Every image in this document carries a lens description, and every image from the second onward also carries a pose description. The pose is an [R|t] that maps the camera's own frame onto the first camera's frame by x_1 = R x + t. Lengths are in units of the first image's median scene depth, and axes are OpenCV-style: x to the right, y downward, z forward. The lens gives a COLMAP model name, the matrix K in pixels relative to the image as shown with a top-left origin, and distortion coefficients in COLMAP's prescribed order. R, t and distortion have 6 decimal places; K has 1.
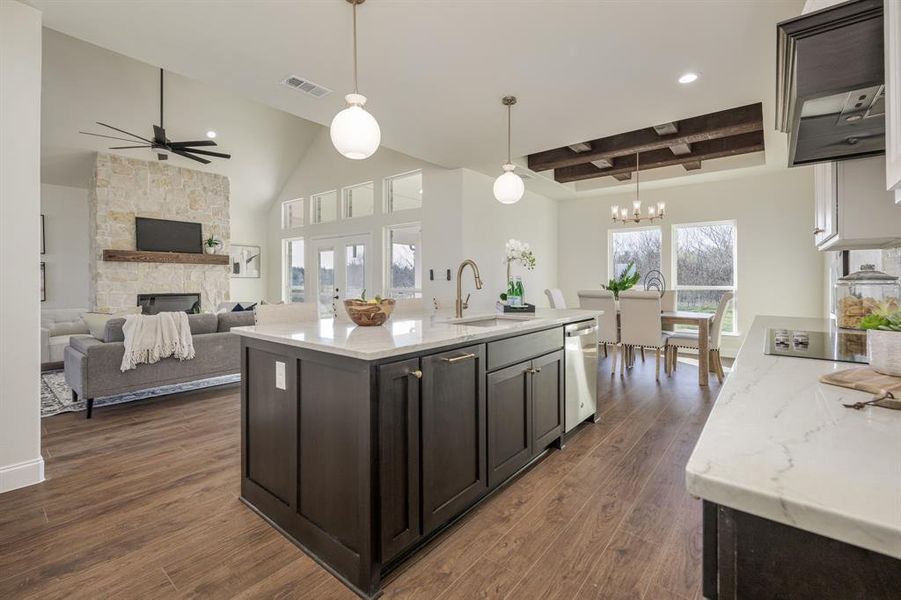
lens RADIAL K [[392.4, 0, 443.1], [0, 392.4, 280.8], [0, 0, 1]] dist [-0.000774, -0.000267]
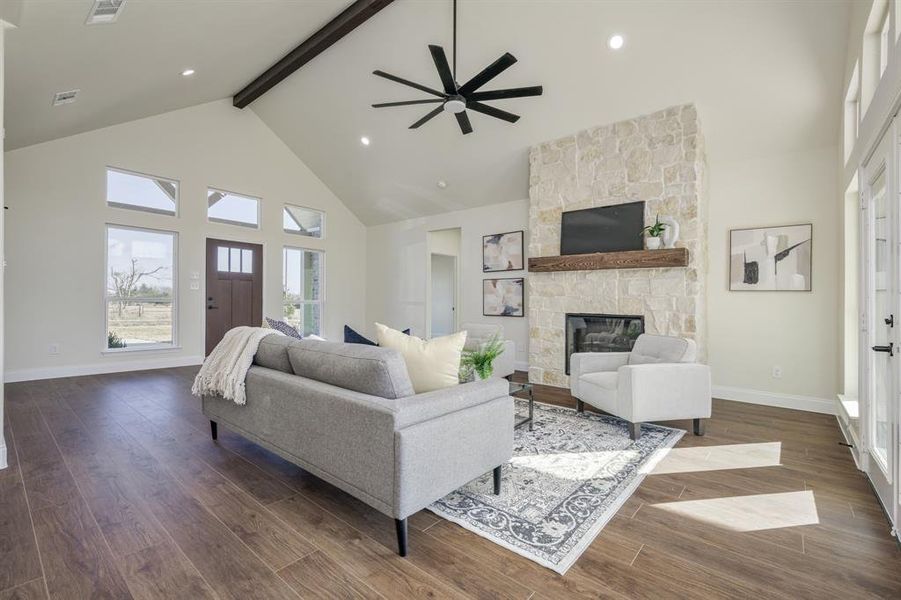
lens RADIAL K [[392.4, 0, 452.9], [0, 392.4, 298.9], [0, 0, 1]] dist [-0.000774, -0.000267]
pose [[0.004233, -0.005852, -0.999974, -0.013211], [-0.015688, 0.999859, -0.005917, 0.013744], [0.999868, 0.015713, 0.004141, 0.718135]]
